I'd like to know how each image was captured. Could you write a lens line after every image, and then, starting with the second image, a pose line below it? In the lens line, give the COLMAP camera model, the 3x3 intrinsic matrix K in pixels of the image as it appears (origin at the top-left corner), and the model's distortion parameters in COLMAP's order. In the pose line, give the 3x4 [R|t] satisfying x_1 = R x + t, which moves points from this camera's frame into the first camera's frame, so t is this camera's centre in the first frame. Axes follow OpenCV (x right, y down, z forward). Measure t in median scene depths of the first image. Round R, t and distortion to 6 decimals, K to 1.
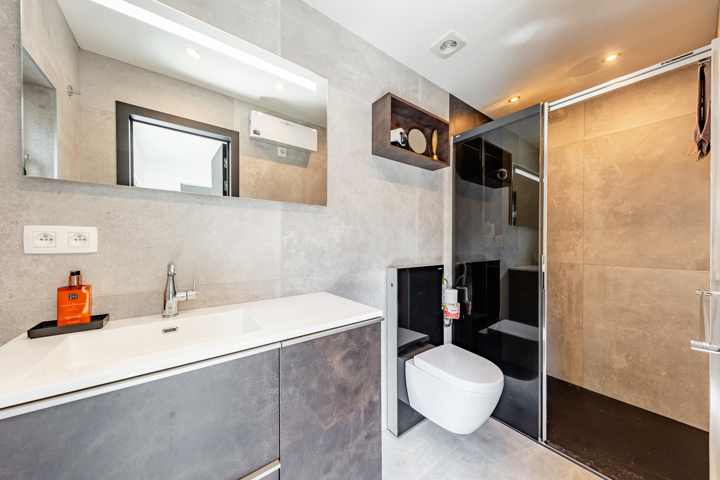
lens RADIAL K [[240.9, 0, 354.3], [0, 240.9, 244.8], [0, 0, 1]] dist [0.010752, -0.000081]
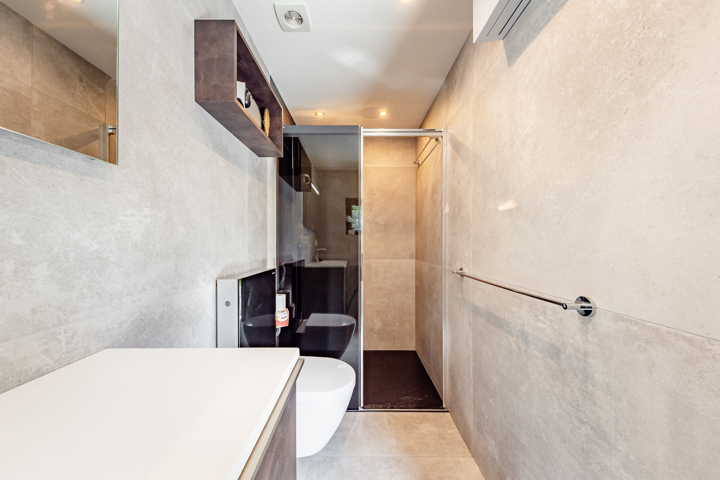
lens RADIAL K [[240.9, 0, 354.3], [0, 240.9, 244.8], [0, 0, 1]] dist [0.010752, -0.000081]
pose [[0.595025, -0.005793, 0.803686, -0.180272], [0.006797, 0.999975, 0.002175, -0.001927], [-0.803678, 0.004169, 0.595050, 0.282568]]
